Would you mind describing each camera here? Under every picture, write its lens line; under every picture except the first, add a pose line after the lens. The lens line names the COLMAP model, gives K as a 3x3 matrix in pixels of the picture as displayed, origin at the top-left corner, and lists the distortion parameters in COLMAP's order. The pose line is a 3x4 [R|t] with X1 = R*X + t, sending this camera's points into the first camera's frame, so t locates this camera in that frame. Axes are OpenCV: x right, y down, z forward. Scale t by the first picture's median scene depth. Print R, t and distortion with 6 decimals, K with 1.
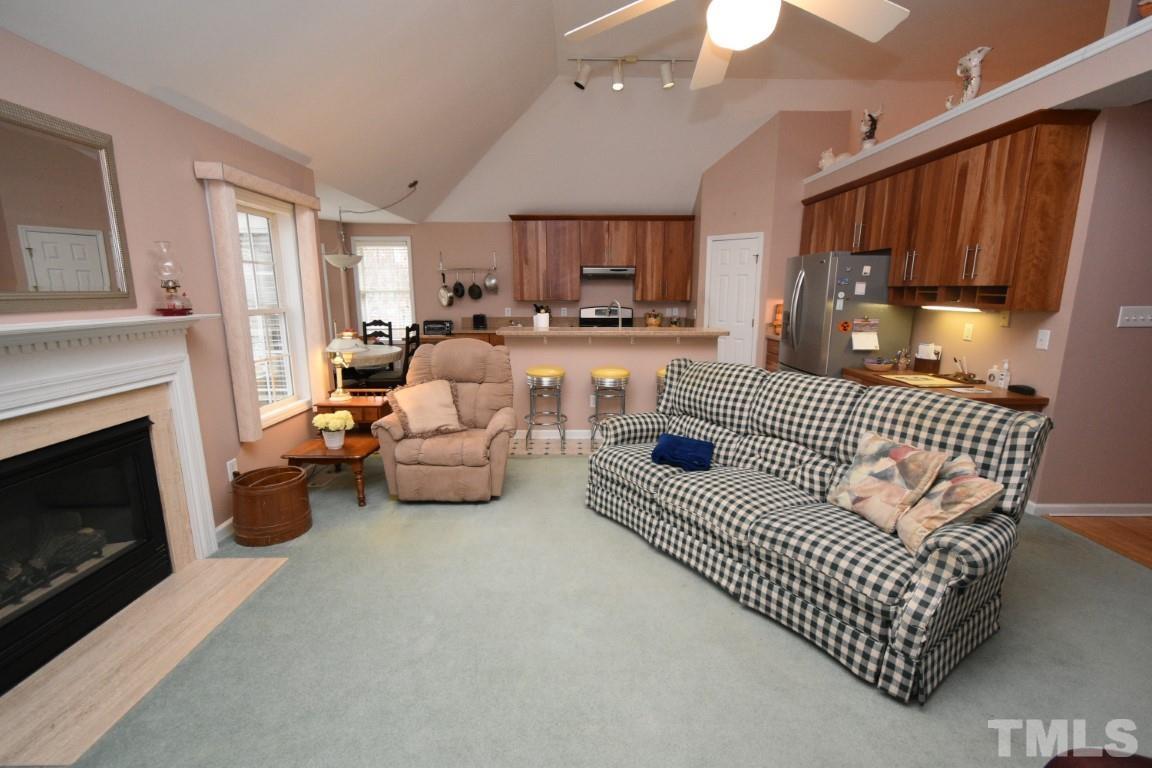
lens RADIAL K [[508.2, 0, 575.9], [0, 508.2, 383.6], [0, 0, 1]] dist [0.009162, -0.004182]
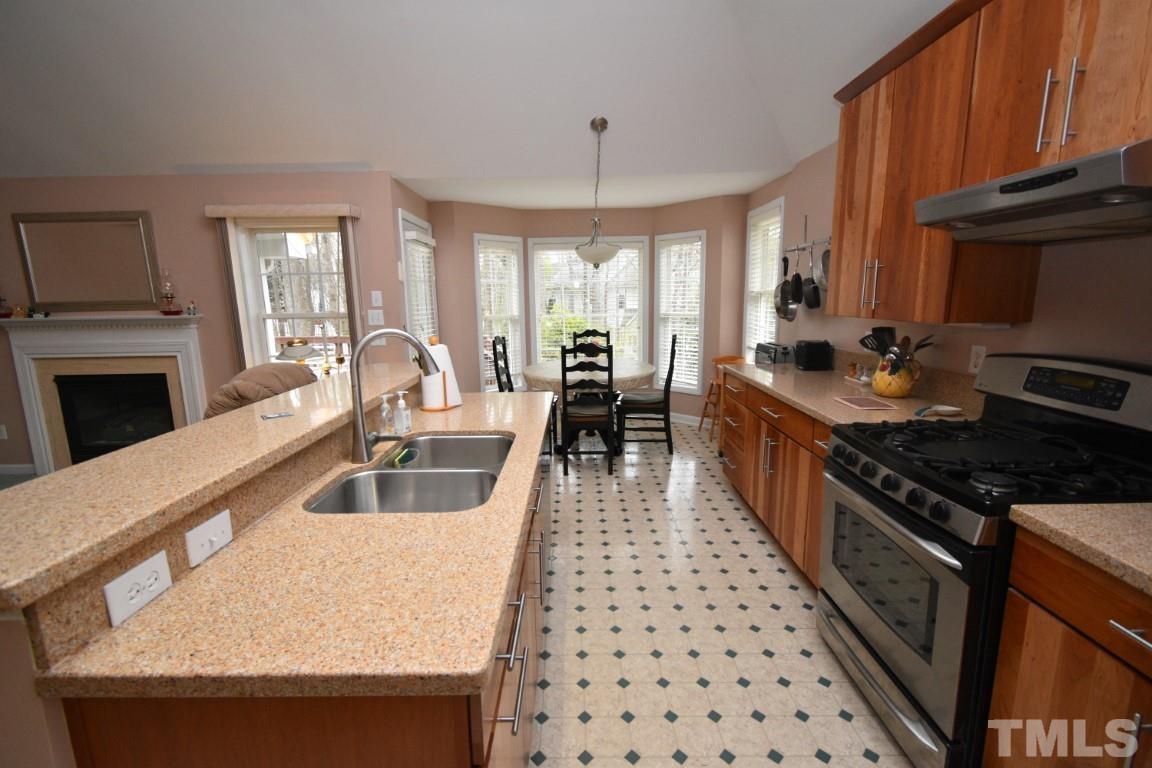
lens RADIAL K [[508.2, 0, 573.9], [0, 508.2, 384.9], [0, 0, 1]] dist [0.009162, -0.004182]
pose [[-0.016254, 0.176438, -0.984178, 0.294346], [-0.165330, 0.970284, 0.176678, -0.151523], [0.986104, 0.165586, 0.013400, 0.830167]]
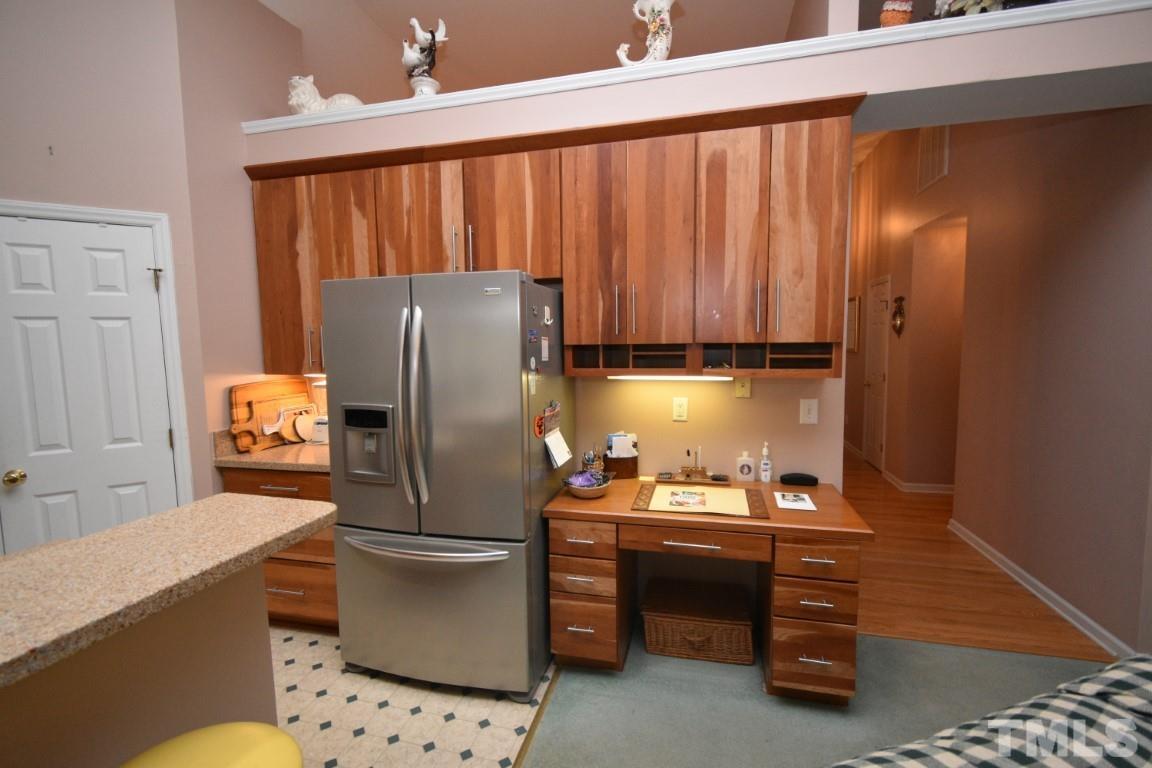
lens RADIAL K [[508.2, 0, 577.6], [0, 508.2, 384.0], [0, 0, 1]] dist [0.009162, -0.004182]
pose [[0.257599, -0.090000, 0.962051, 0.044223], [0.189602, 0.981004, 0.041005, -0.105707], [-0.947467, 0.171844, 0.269770, 0.528960]]
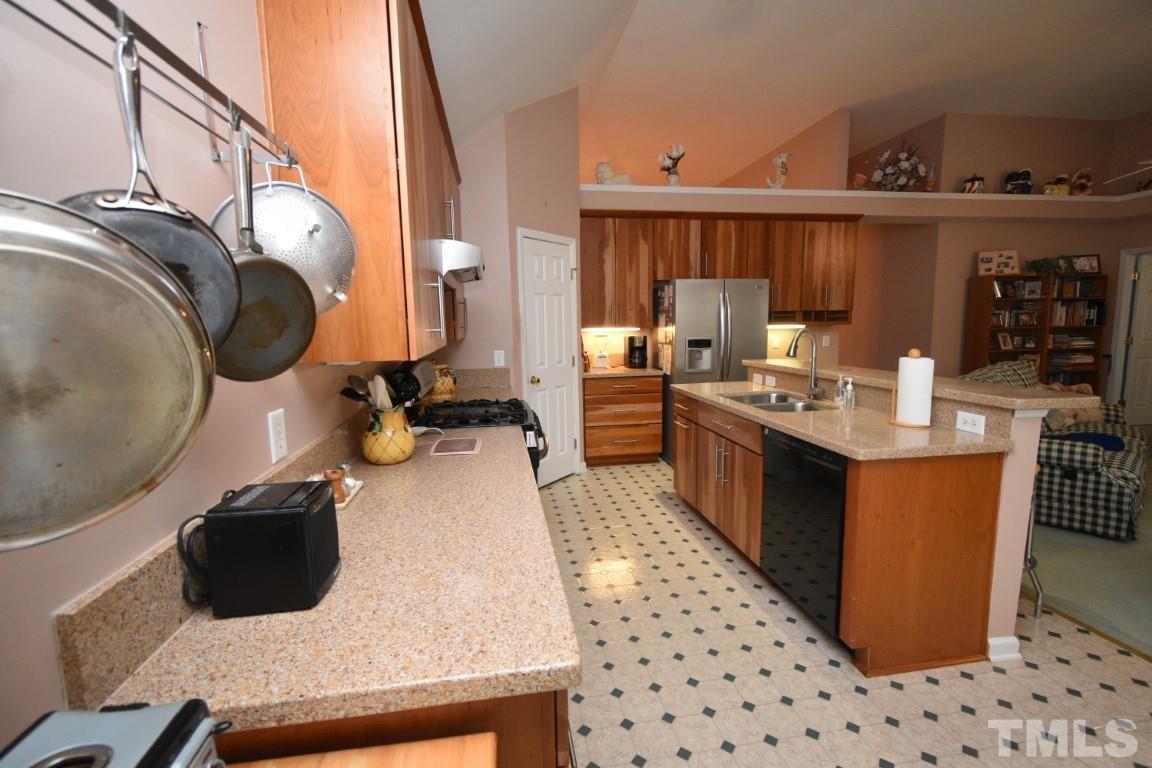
lens RADIAL K [[508.2, 0, 578.9], [0, 508.2, 382.5], [0, 0, 1]] dist [0.009162, -0.004182]
pose [[-0.149776, -0.116812, 0.981795, -0.340776], [0.194330, 0.970149, 0.145072, -0.175675], [-0.969434, 0.212521, -0.122606, 0.989322]]
